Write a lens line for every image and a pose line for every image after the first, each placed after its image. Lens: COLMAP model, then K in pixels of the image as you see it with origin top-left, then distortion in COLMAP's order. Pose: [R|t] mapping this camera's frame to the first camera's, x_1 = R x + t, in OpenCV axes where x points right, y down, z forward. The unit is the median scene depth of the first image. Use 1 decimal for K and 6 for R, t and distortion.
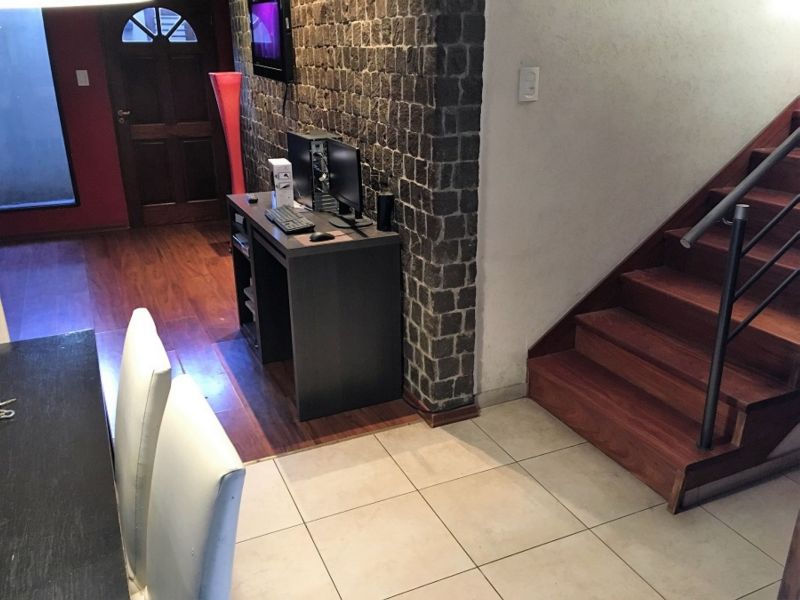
lens RADIAL K [[682.9, 0, 399.8], [0, 682.9, 301.0], [0, 0, 1]] dist [0.047920, -0.053470]
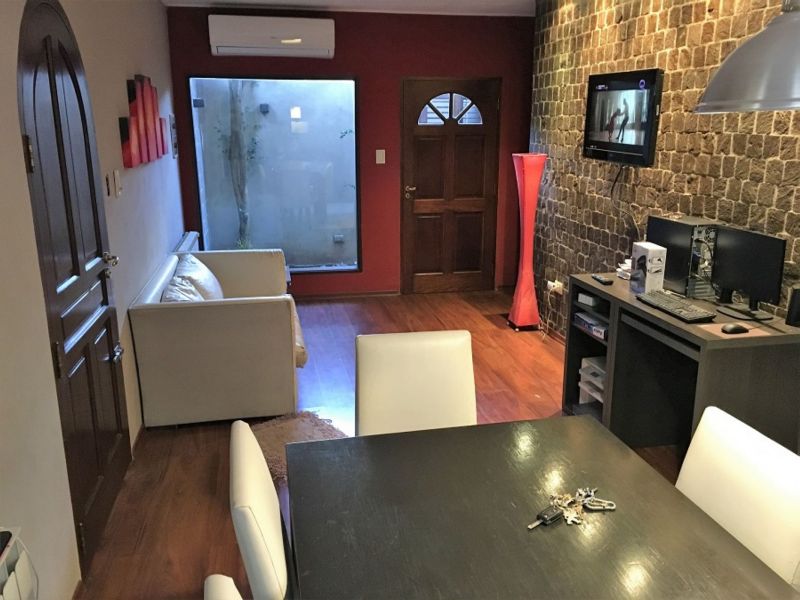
lens RADIAL K [[682.9, 0, 397.2], [0, 682.9, 297.6], [0, 0, 1]] dist [0.047920, -0.053470]
pose [[0.969928, 0.060936, -0.235641, -0.276040], [-0.084904, 0.992046, -0.092932, -0.006810], [0.228104, 0.110145, 0.967387, -0.028027]]
